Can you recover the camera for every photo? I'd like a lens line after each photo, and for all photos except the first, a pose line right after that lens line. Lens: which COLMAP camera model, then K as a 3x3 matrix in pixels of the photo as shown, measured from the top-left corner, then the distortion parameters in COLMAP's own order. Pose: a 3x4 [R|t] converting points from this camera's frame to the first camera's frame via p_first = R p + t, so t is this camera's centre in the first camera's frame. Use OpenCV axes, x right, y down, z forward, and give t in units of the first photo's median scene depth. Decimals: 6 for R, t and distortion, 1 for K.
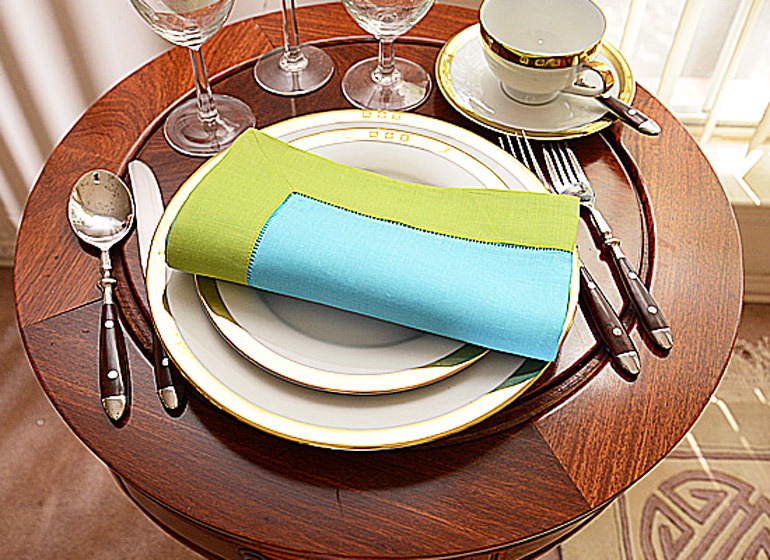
lens RADIAL K [[944.8, 0, 388.6], [0, 944.8, 242.7], [0, 0, 1]] dist [-0.015471, -0.011868]
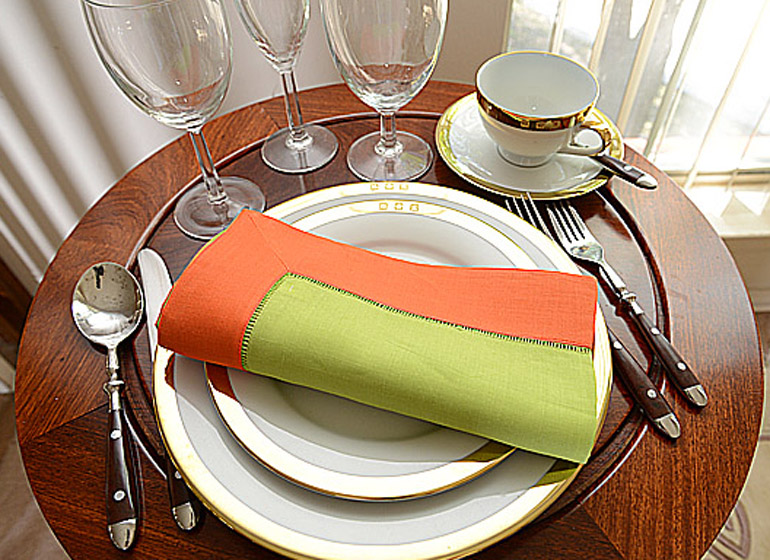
lens RADIAL K [[658.6, 0, 437.5], [0, 658.6, 277.7], [0, 0, 1]] dist [-0.030622, 0.003924]
pose [[0.994043, -0.076707, 0.077430, -0.018114], [0.075699, 0.997004, 0.015877, -0.044882], [-0.078416, -0.009921, 0.996871, 0.291340]]
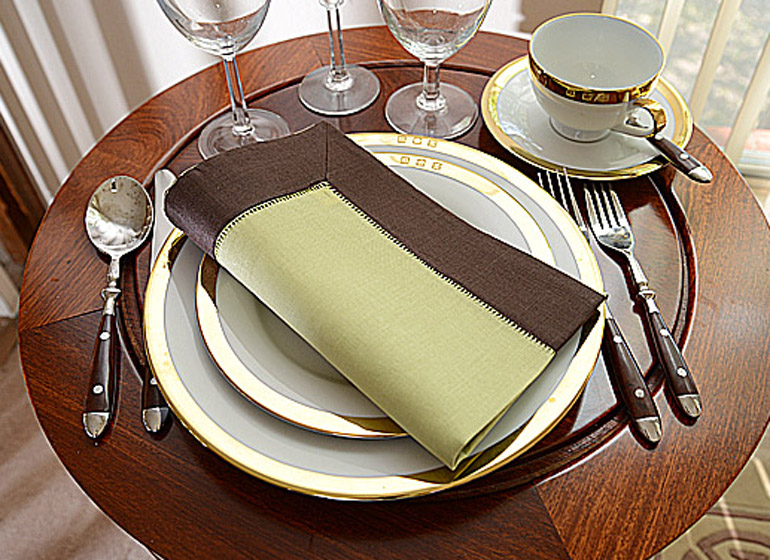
lens RADIAL K [[877.8, 0, 406.6], [0, 877.8, 264.2], [0, 0, 1]] dist [-0.017232, -0.016150]
pose [[0.993143, 0.081528, -0.083792, 0.067244], [-0.081753, 0.996652, 0.000746, -0.010450], [0.083572, 0.006110, 0.996483, 0.115142]]
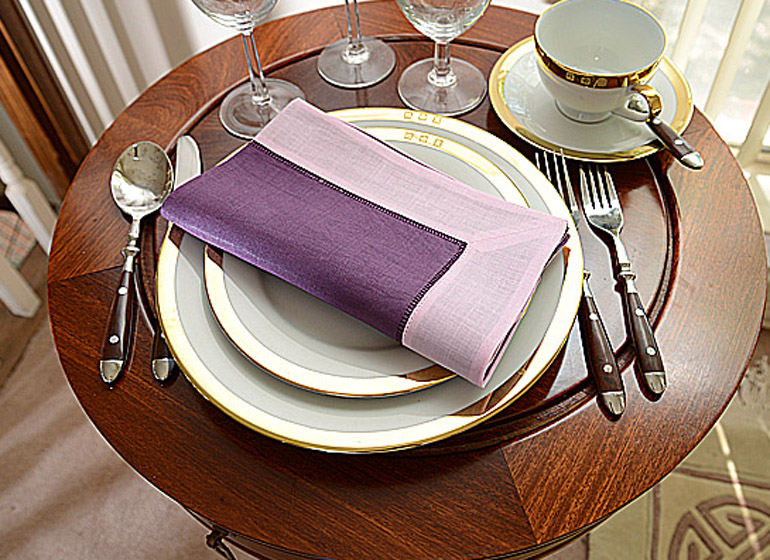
lens RADIAL K [[862.8, 0, 401.2], [0, 862.8, 292.2], [0, 0, 1]] dist [-0.016138, -0.025185]
pose [[0.981020, 0.134888, -0.139302, 0.124110], [-0.122447, 0.987980, 0.094353, -0.035432], [0.150355, -0.075505, 0.985745, 0.080973]]
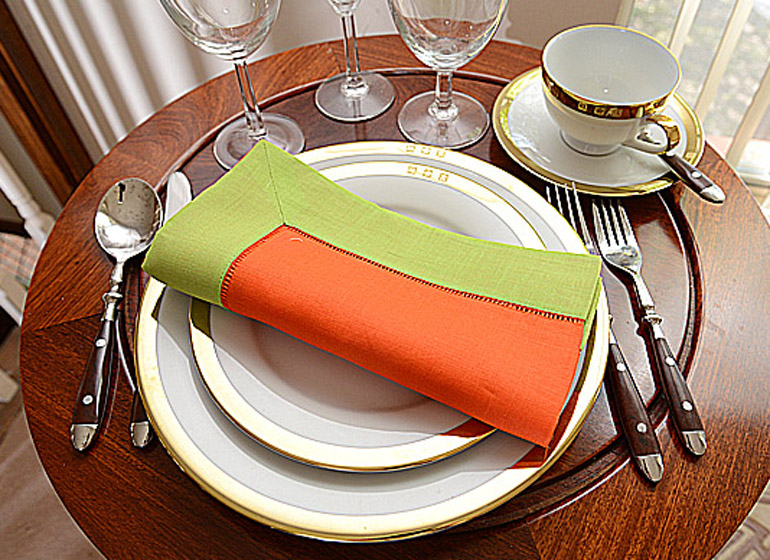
lens RADIAL K [[722.3, 0, 408.6], [0, 722.3, 273.6], [0, 0, 1]] dist [-0.035104, 0.010571]
pose [[0.985739, 0.119117, -0.118867, 0.077755], [-0.113147, 0.992010, 0.055799, -0.050793], [0.124564, -0.041554, 0.991341, 0.271974]]
